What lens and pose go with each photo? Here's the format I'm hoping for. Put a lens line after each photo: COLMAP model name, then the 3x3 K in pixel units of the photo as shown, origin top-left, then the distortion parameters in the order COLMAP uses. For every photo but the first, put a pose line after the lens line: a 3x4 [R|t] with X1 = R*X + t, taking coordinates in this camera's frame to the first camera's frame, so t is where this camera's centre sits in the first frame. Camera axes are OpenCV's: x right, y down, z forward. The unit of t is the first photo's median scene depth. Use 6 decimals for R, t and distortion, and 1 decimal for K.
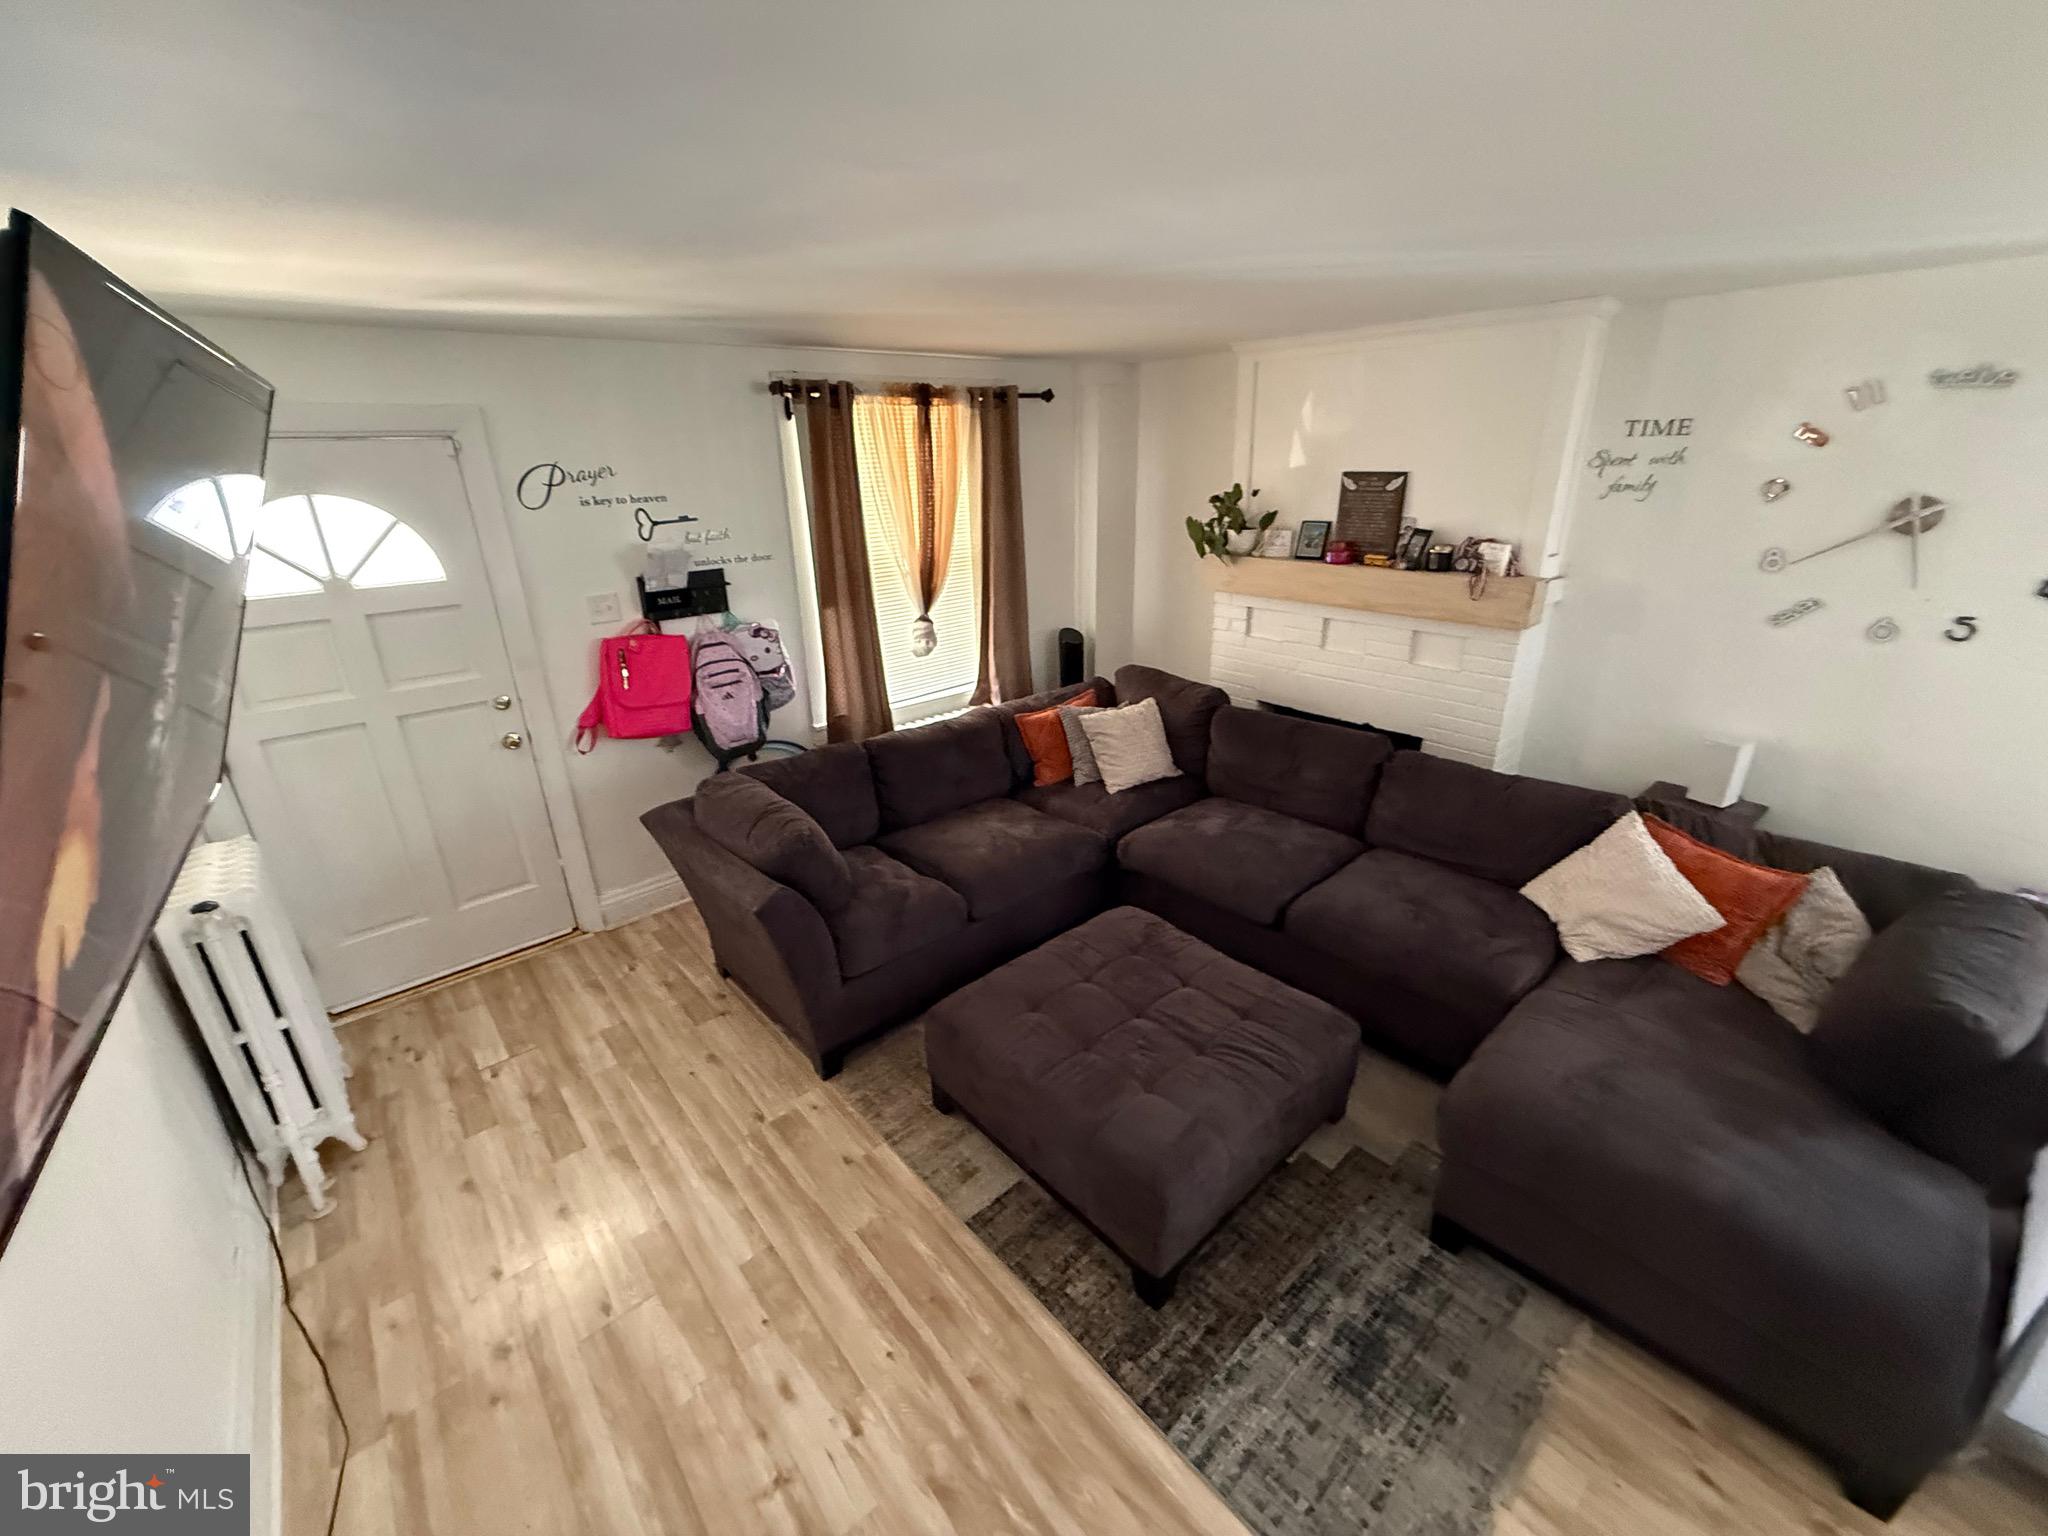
lens RADIAL K [[816.8, 0, 1019.4], [0, 816.8, 765.7], [0, 0, 1]] dist [-0.002067, 0.000328]
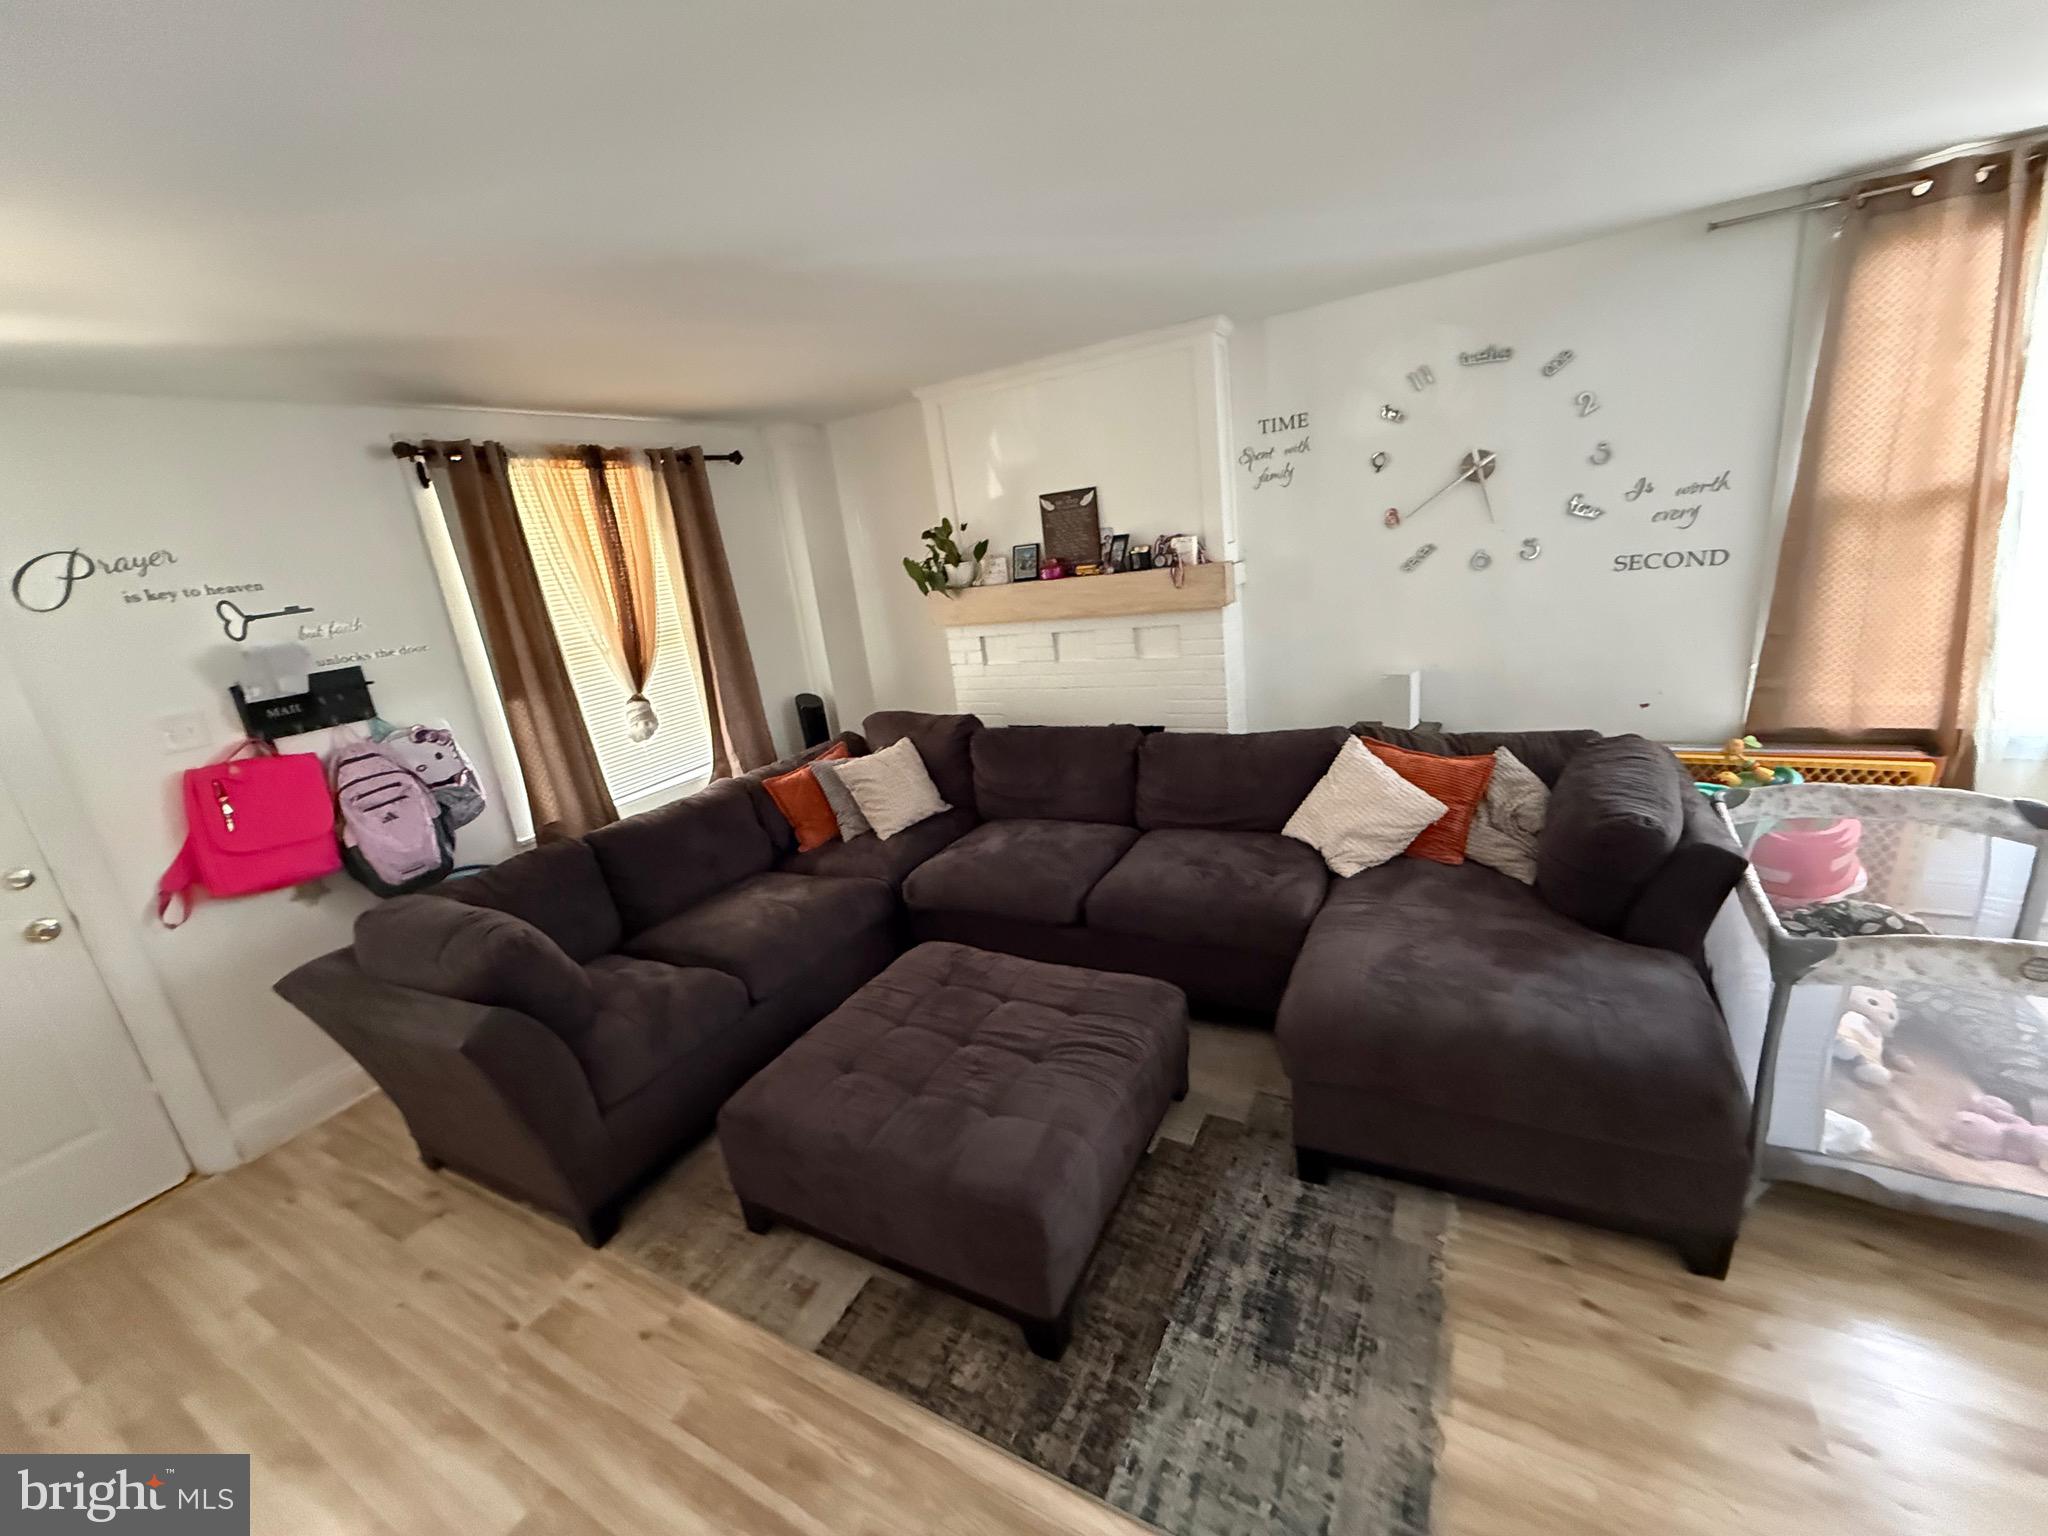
lens RADIAL K [[815.4, 0, 1019.8], [0, 815.4, 764.7], [0, 0, 1]] dist [-0.000520, -0.000147]
pose [[0.936103, -0.179344, 0.302567, -0.011497], [0.214536, 0.972823, -0.087116, 0.080401], [-0.278721, 0.146461, 0.949138, 0.067920]]
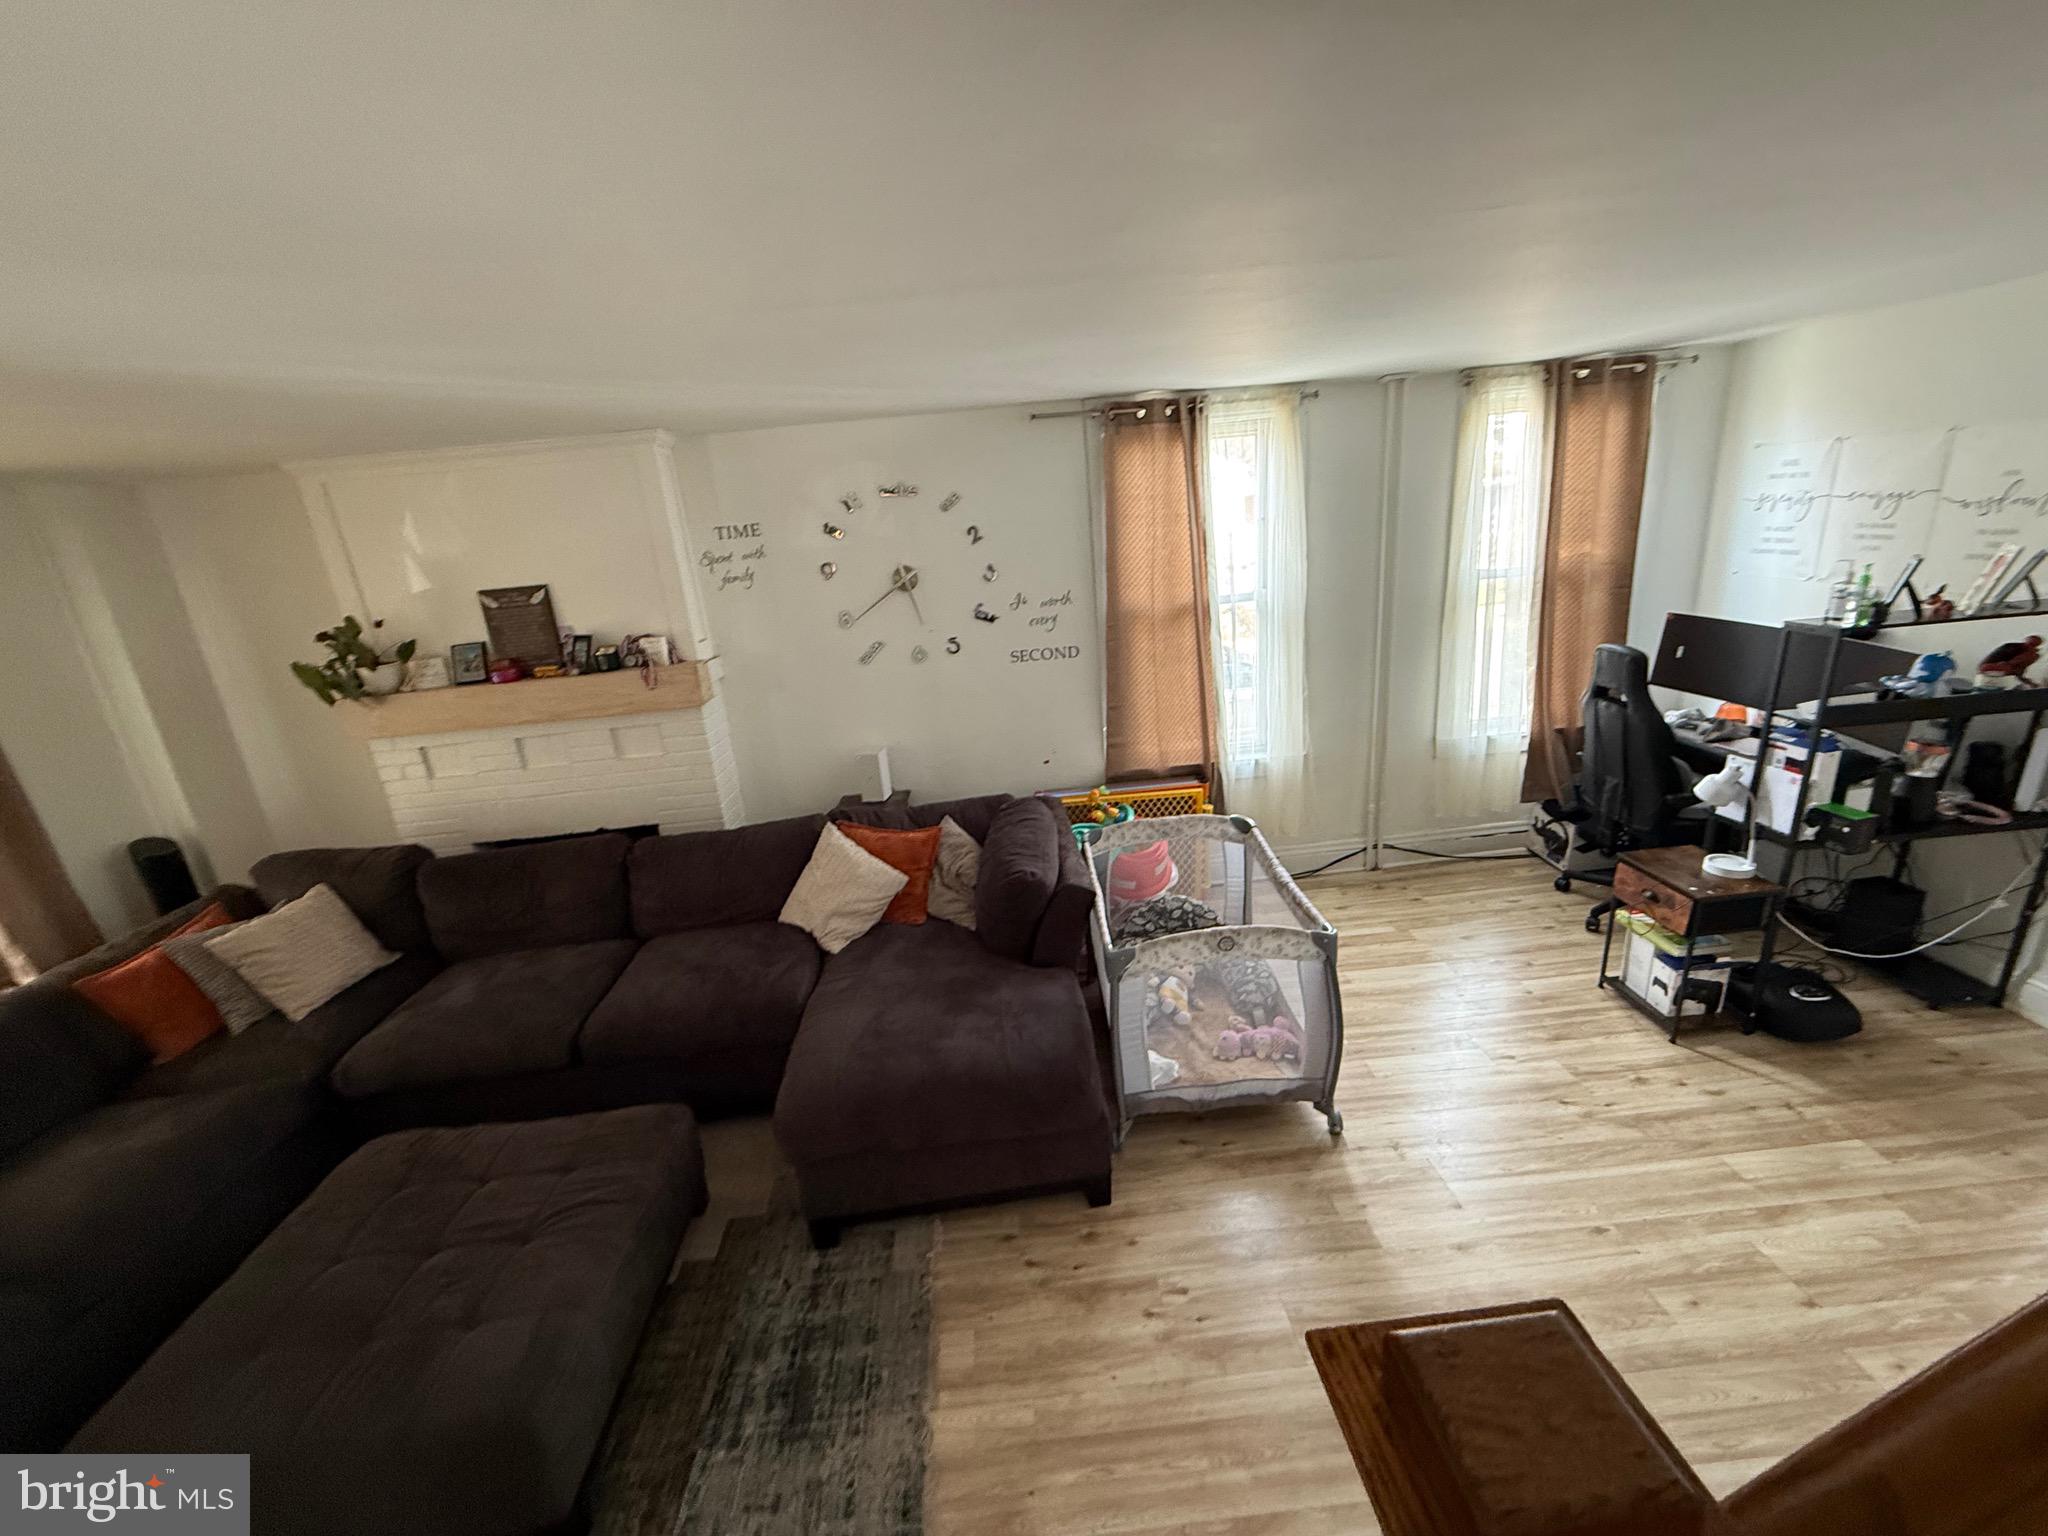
lens RADIAL K [[811.4, 0, 1019.3], [0, 811.4, 765.8], [0, 0, 1]] dist [-0.001672, 0.000013]
pose [[0.611088, -0.259478, 0.747825, 0.023978], [0.353894, 0.934627, 0.035109, 0.029286], [-0.708047, 0.243196, 0.662967, -0.040607]]
